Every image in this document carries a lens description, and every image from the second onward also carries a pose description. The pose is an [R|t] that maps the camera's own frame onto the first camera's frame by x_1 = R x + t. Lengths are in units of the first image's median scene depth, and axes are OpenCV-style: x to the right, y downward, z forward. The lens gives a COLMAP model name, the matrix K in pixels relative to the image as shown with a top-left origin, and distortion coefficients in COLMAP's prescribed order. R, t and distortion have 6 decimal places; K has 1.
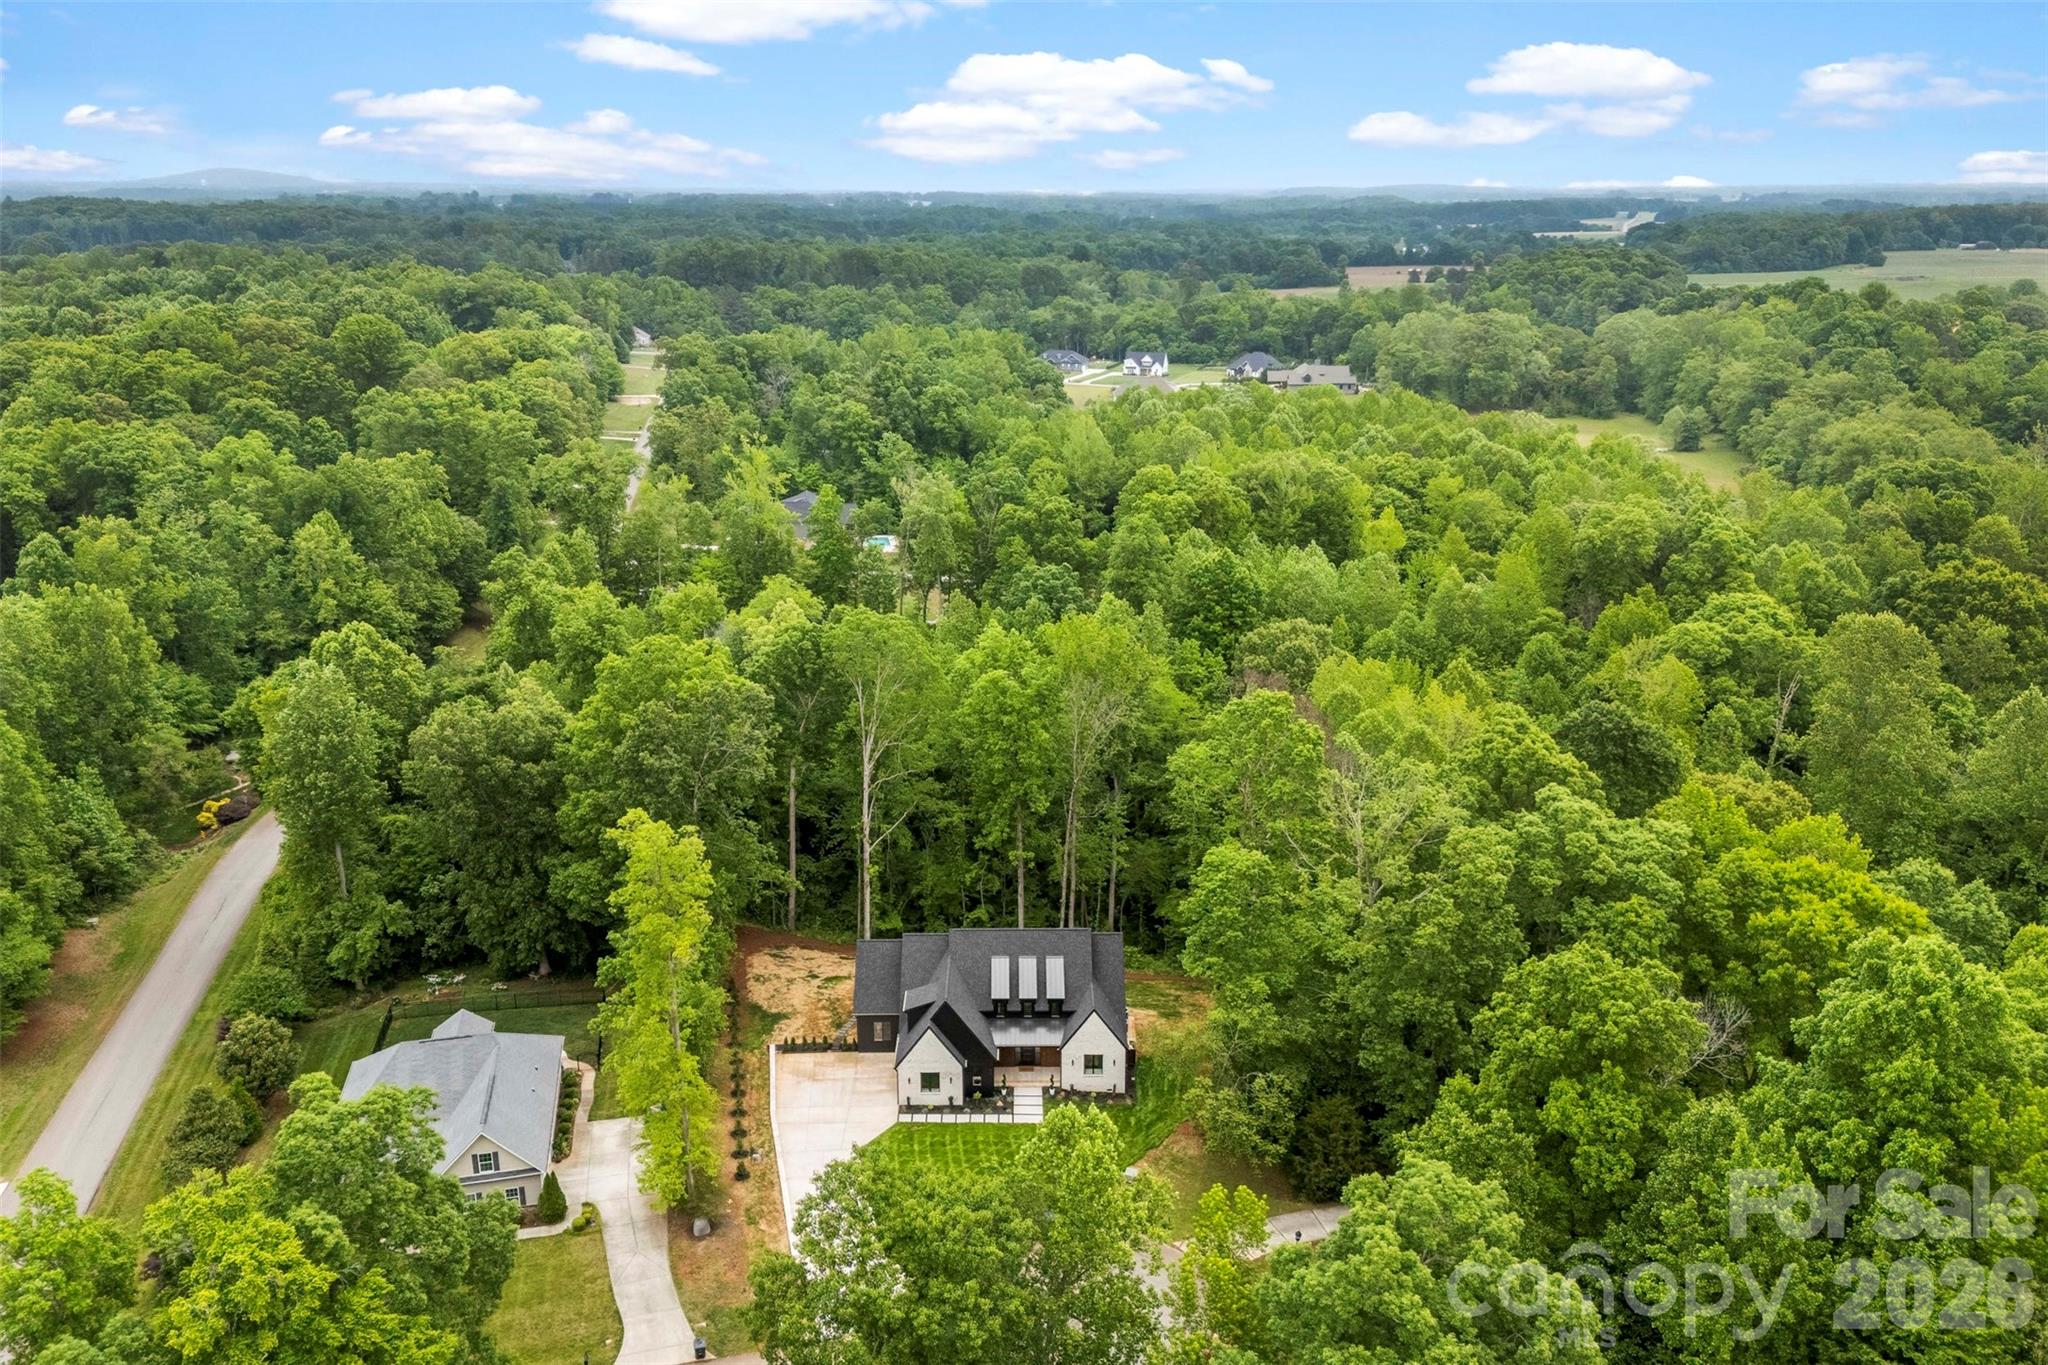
lens RADIAL K [[1441.8, 0, 1063.7], [0, 1441.8, 678.2], [0, 0, 1]] dist [0.084368, -0.098962]
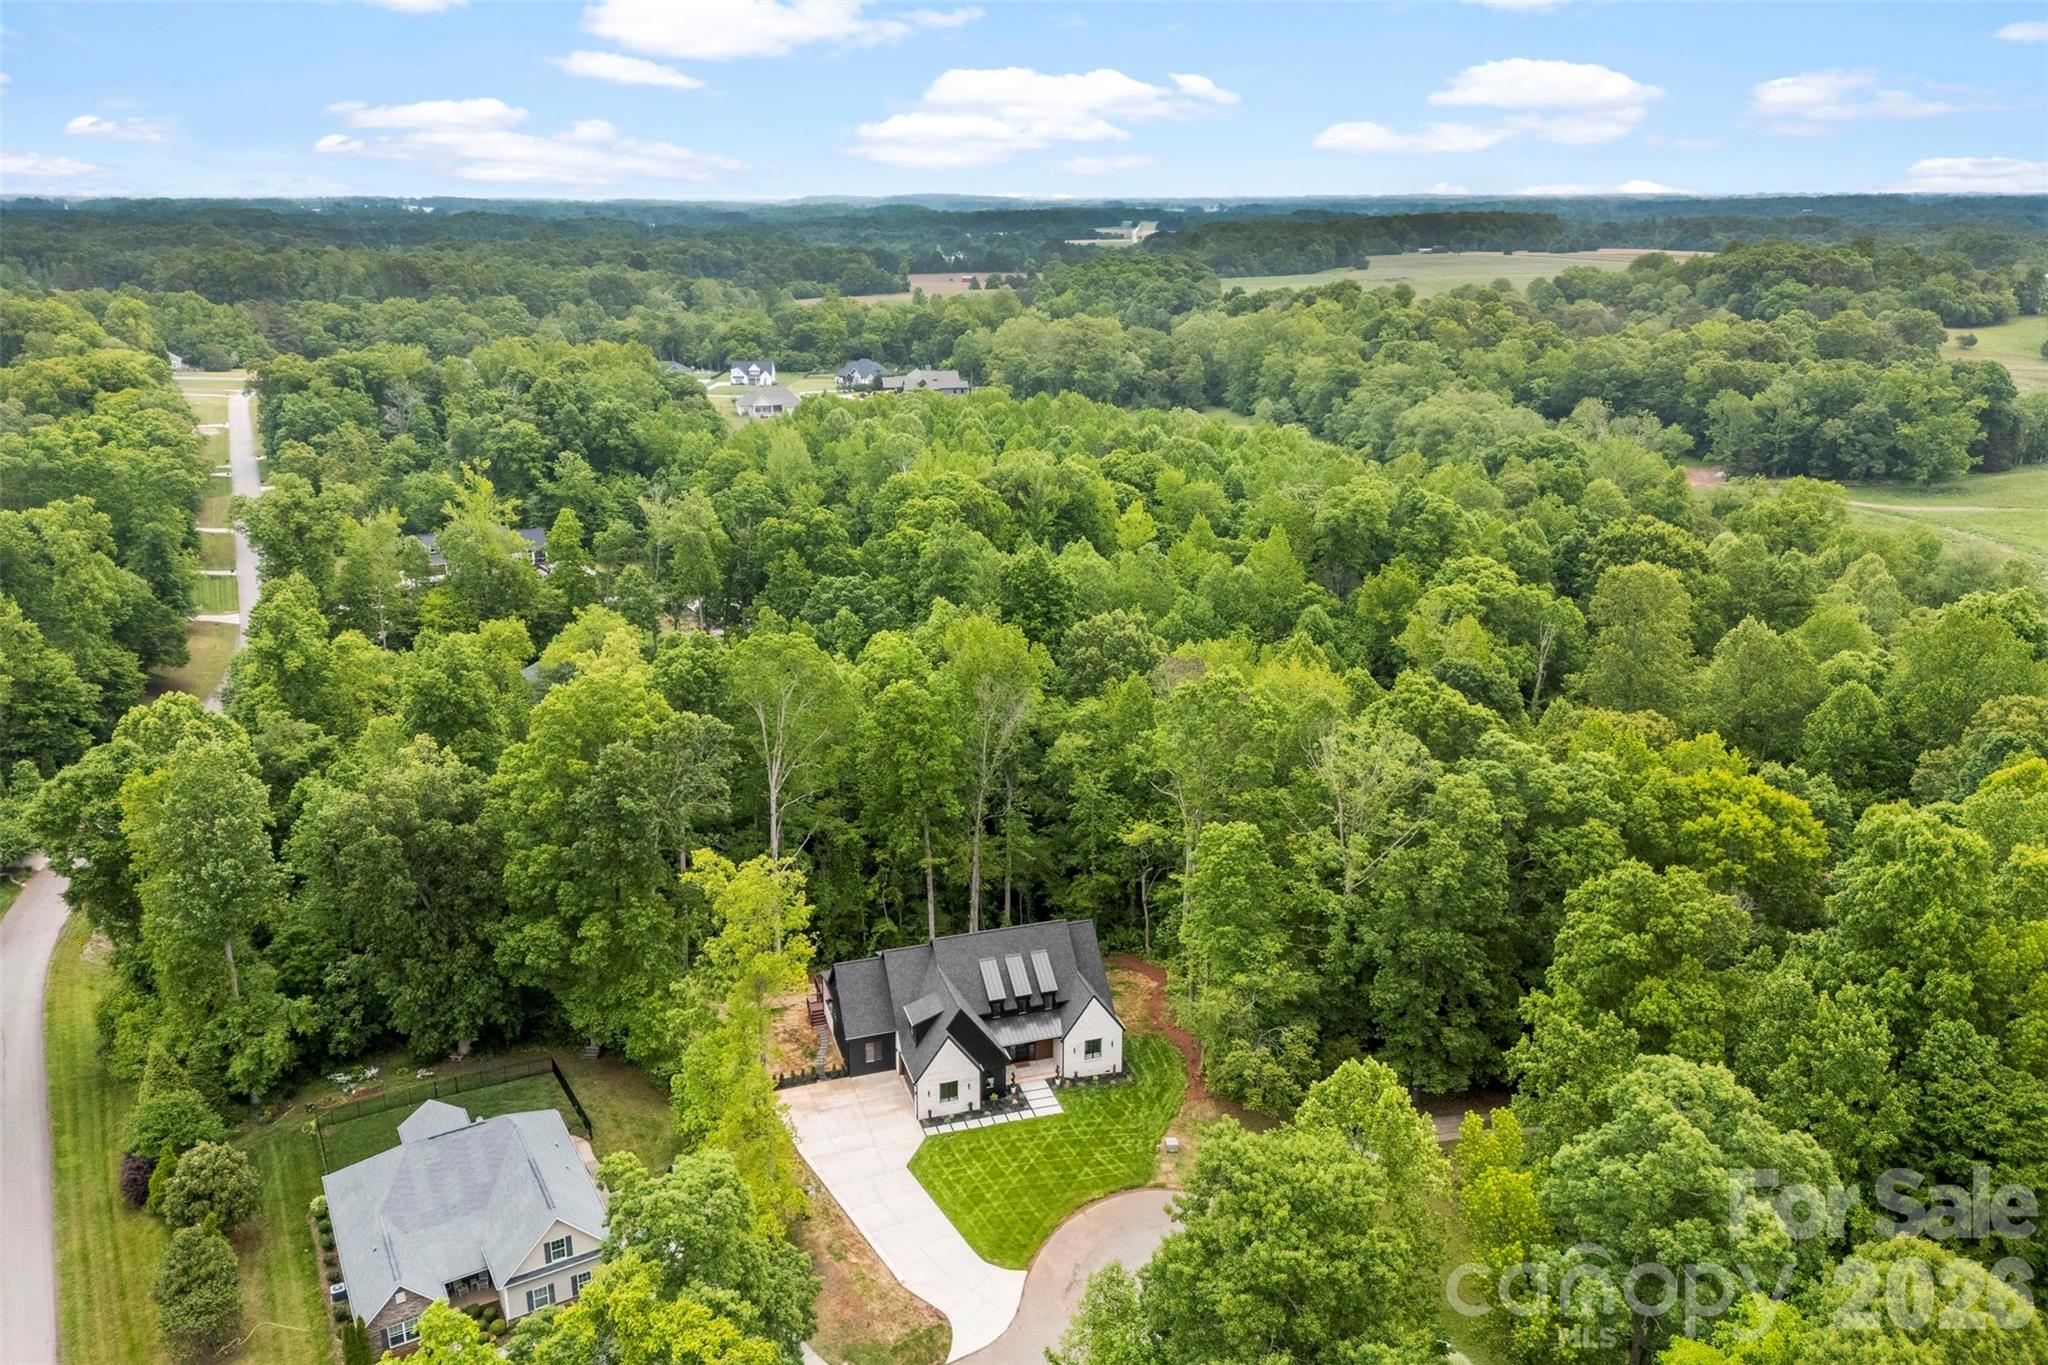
lens RADIAL K [[1442.6, 0, 991.2], [0, 1442.6, 693.2], [0, 0, 1]] dist [0.081084, -0.109343]
pose [[0.957058, -0.092330, 0.274801, -0.213095], [0.091113, 0.995692, 0.017219, -0.006658], [-0.275207, 0.008558, 0.961347, 0.019121]]
